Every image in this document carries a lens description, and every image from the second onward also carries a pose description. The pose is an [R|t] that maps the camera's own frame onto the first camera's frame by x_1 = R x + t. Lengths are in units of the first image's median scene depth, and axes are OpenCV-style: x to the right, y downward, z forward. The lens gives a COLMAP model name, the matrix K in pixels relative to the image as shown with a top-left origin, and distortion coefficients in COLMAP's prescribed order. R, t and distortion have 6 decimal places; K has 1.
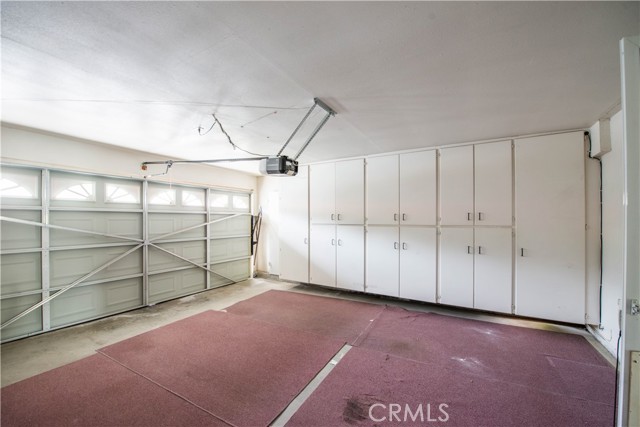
lens RADIAL K [[253.4, 0, 324.1], [0, 253.4, 220.8], [0, 0, 1]] dist [-0.012526, -0.004196]
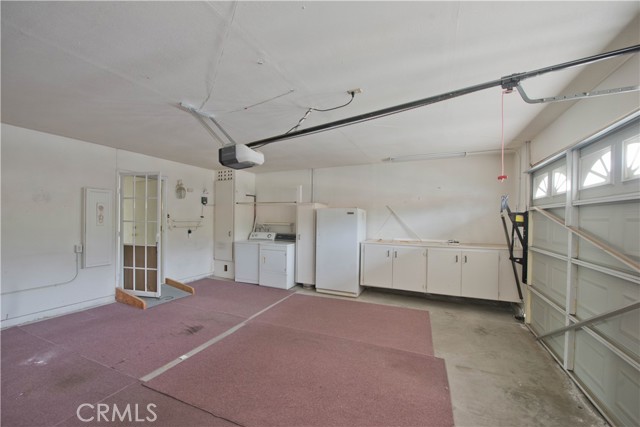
lens RADIAL K [[253.4, 0, 324.1], [0, 253.4, 220.8], [0, 0, 1]] dist [-0.012526, -0.004196]
pose [[-0.993562, -0.013891, -0.112438, -0.334938], [-0.015061, 0.999841, 0.009561, 0.003925], [0.112288, 0.011193, -0.993613, 1.734051]]
